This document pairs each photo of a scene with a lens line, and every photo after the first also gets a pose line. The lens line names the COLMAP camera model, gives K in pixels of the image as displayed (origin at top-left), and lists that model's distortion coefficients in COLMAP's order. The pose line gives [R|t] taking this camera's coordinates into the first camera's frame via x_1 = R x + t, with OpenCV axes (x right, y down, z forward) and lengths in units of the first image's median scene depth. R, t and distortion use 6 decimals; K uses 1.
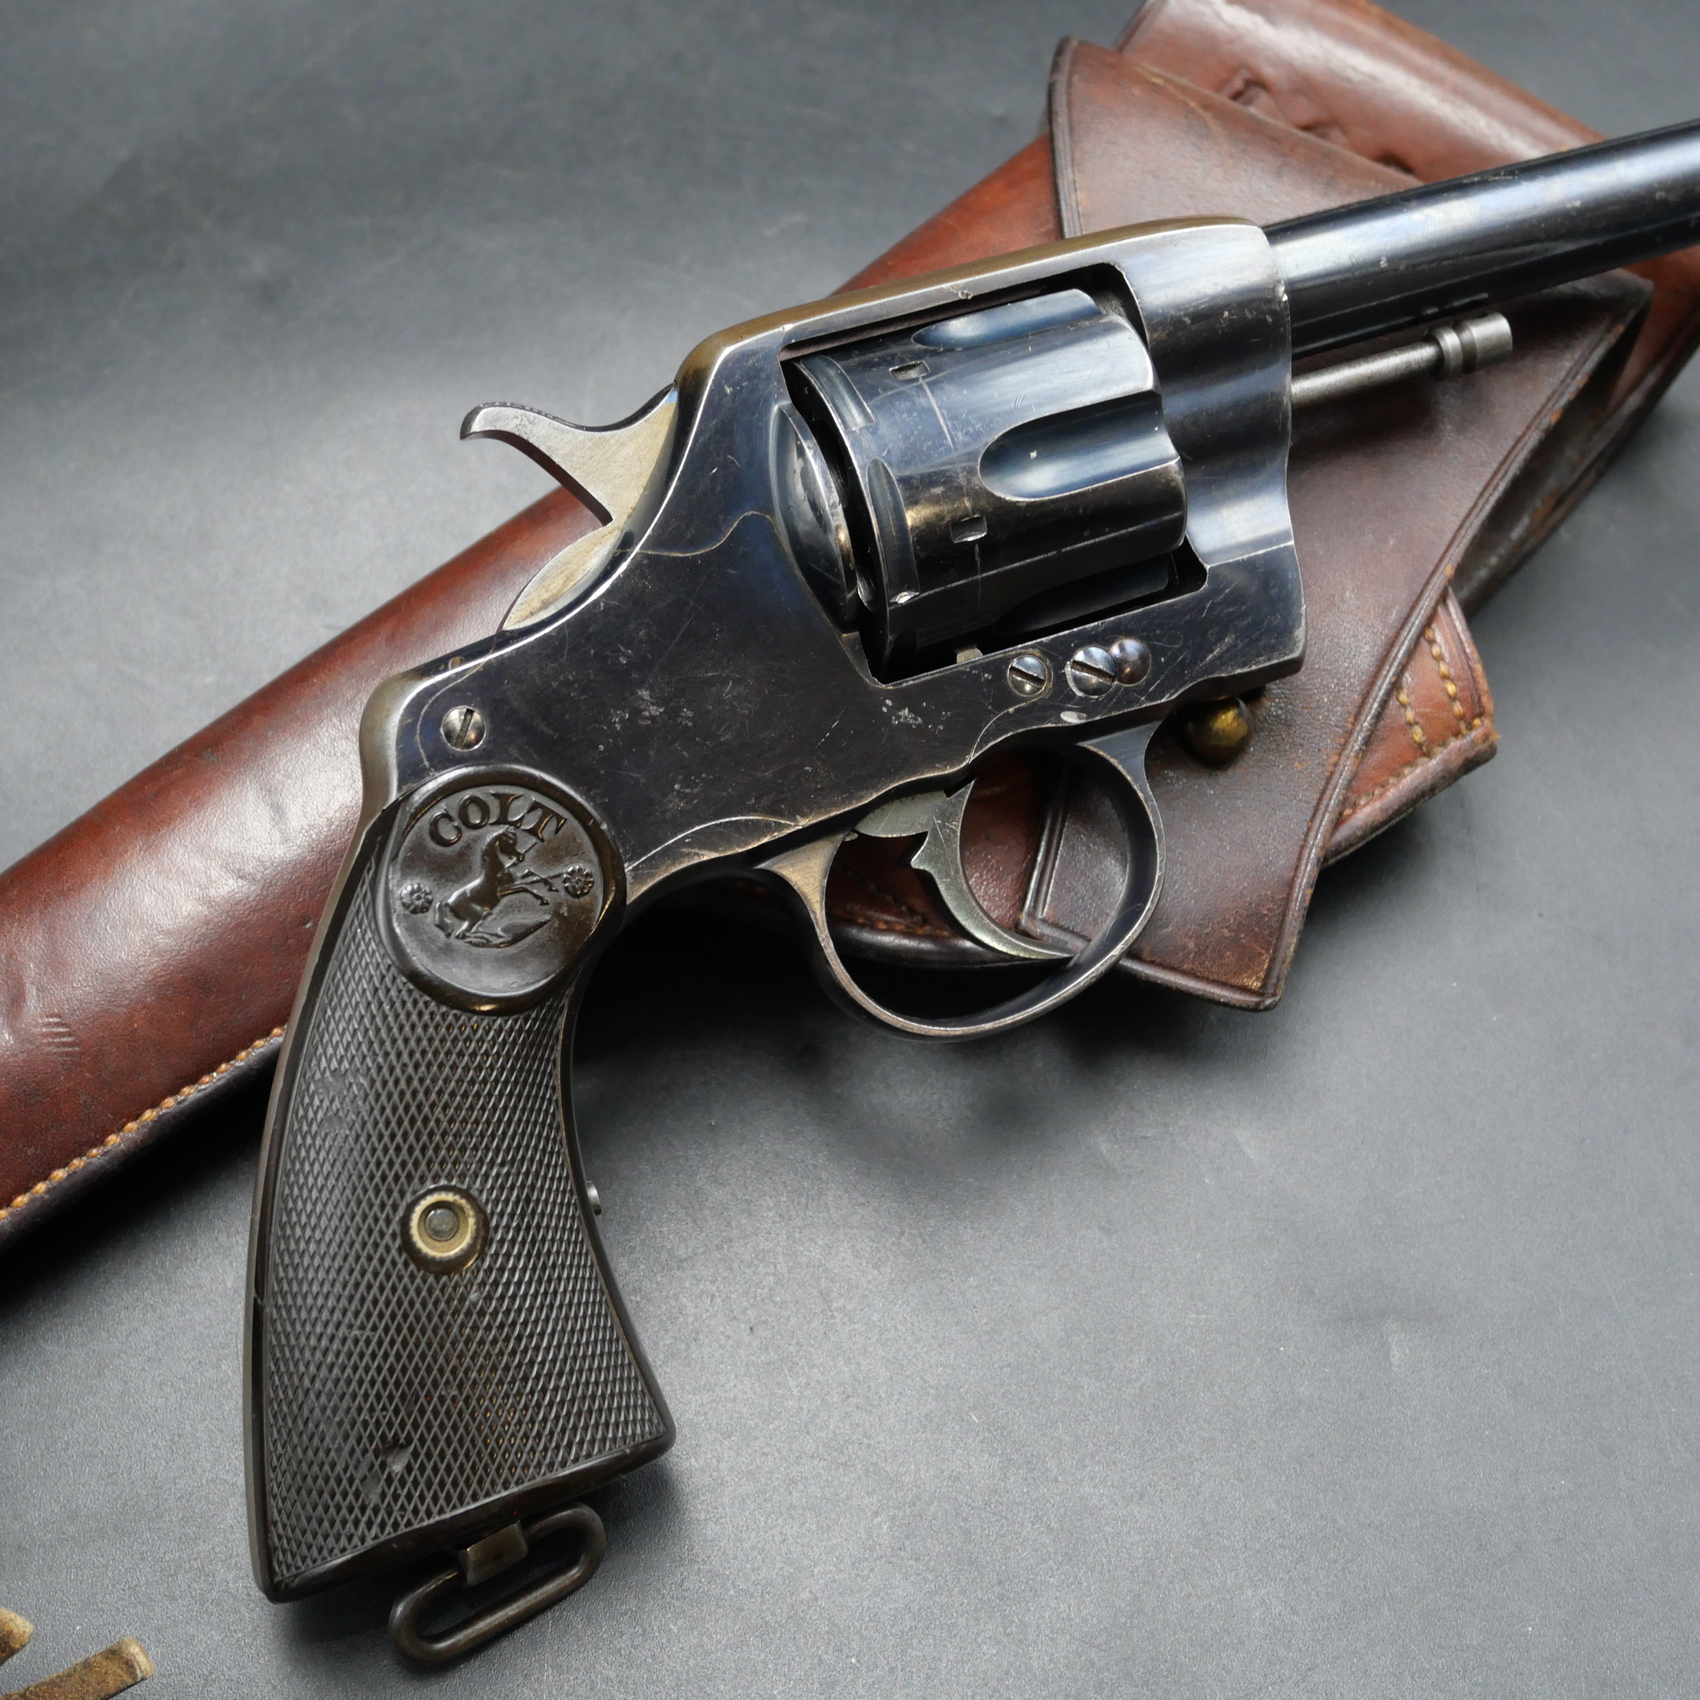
lens RADIAL K [[2184.5, 0, 850.0], [0, 2184.5, 850.0], [0, 0, 1]] dist [0.028288, 0.020647]
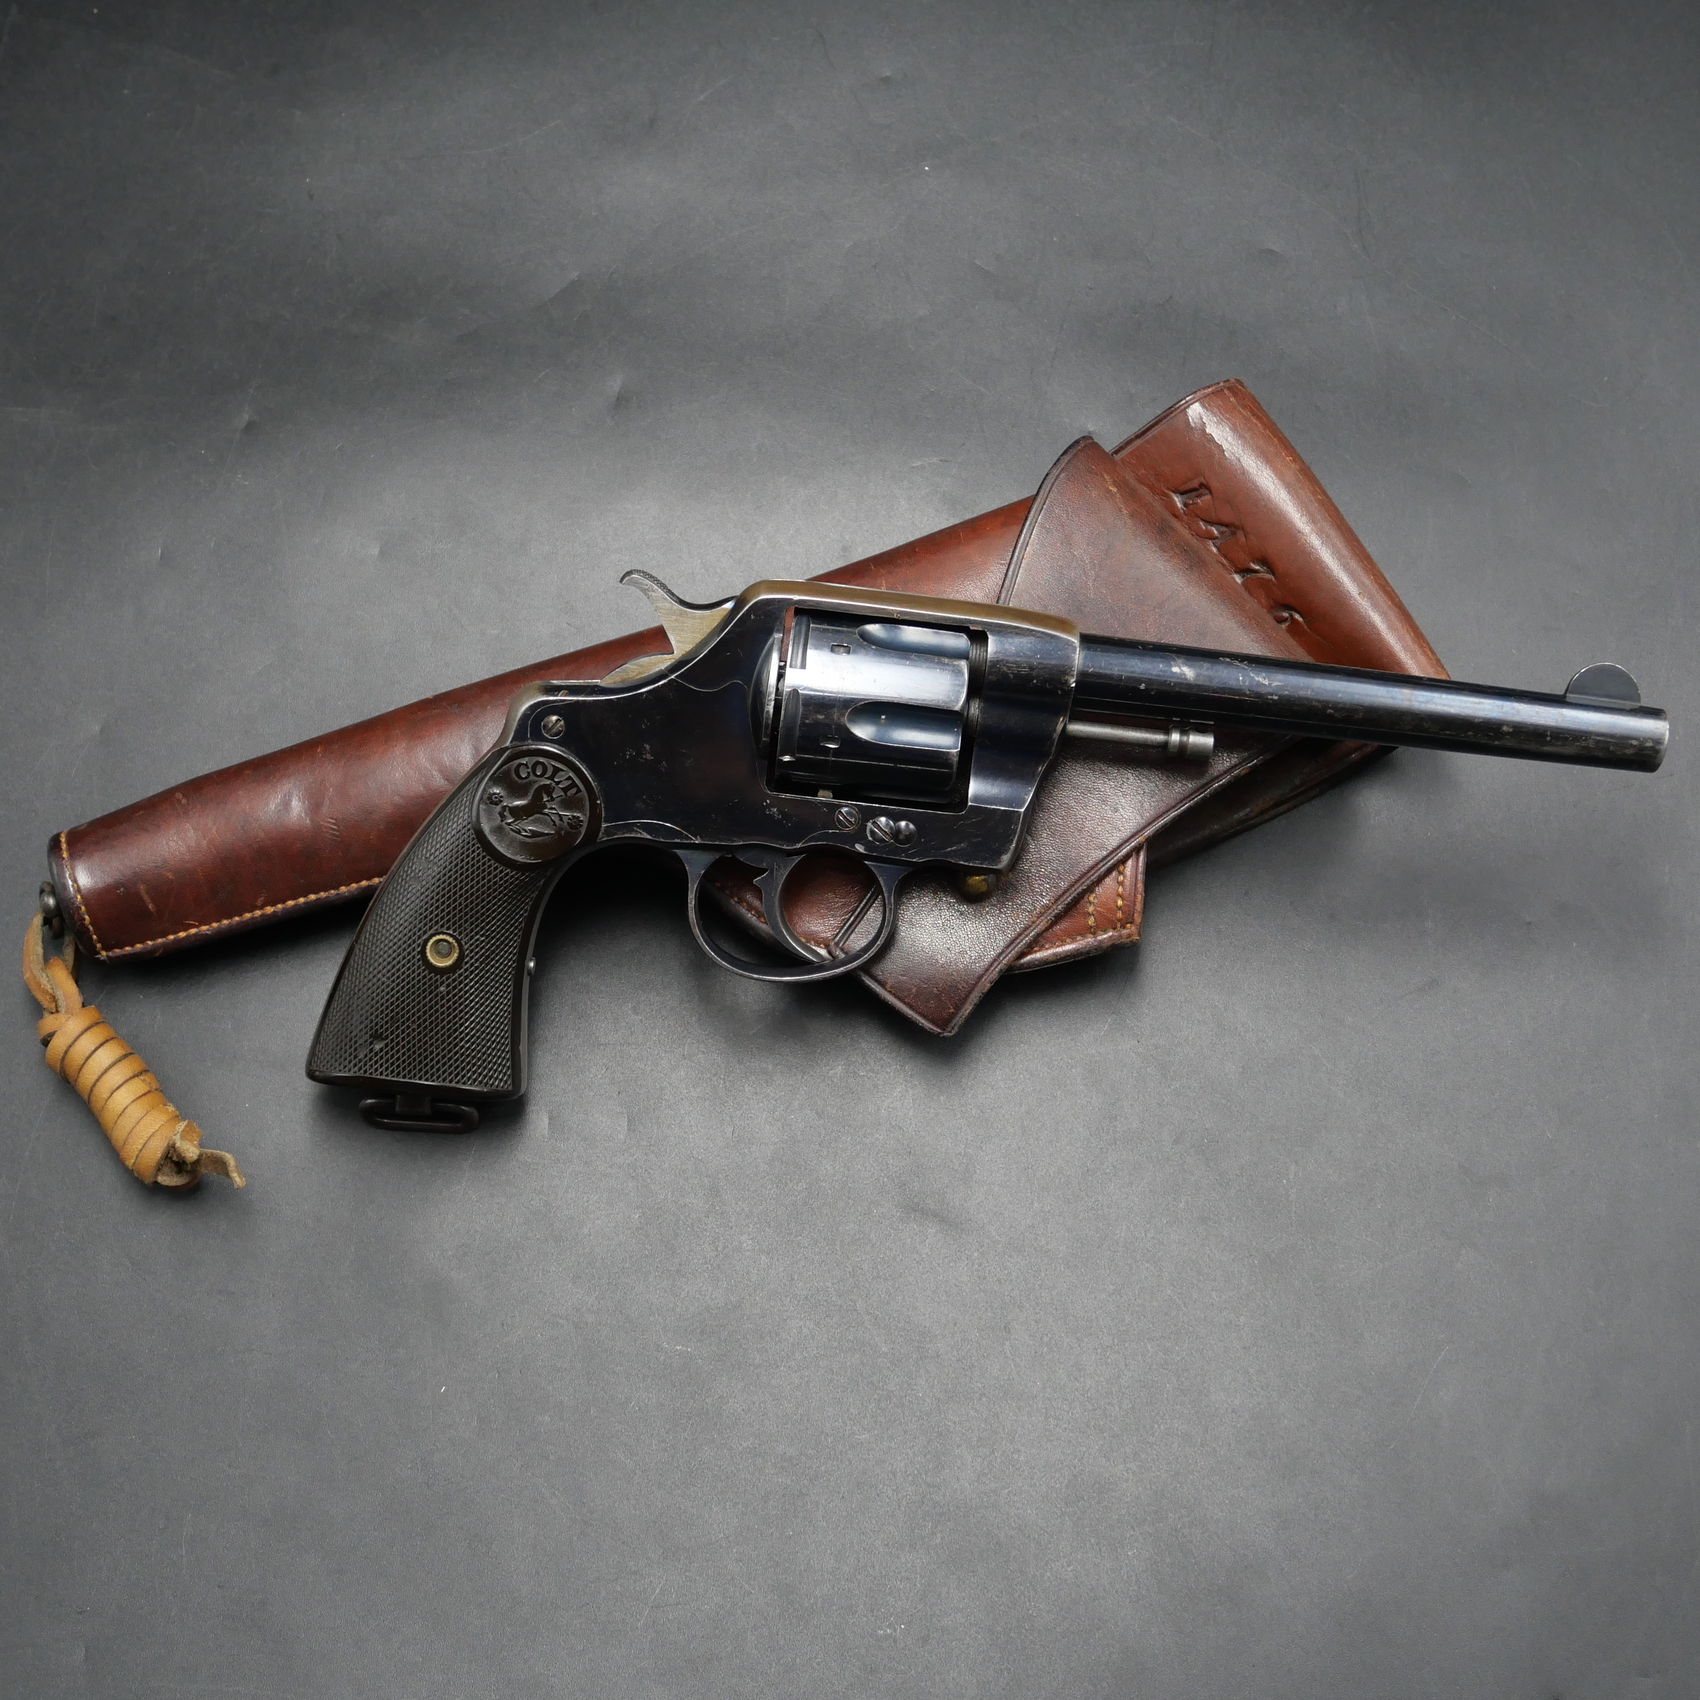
lens RADIAL K [[2184.5, 0, 850.0], [0, 2184.5, 850.0], [0, 0, 1]] dist [0.028288, 0.020647]
pose [[0.891732, 0.432320, -0.133839, 0.355849], [-0.412289, 0.897996, 0.153694, -0.353907], [0.186631, -0.081873, 0.979012, -0.840295]]
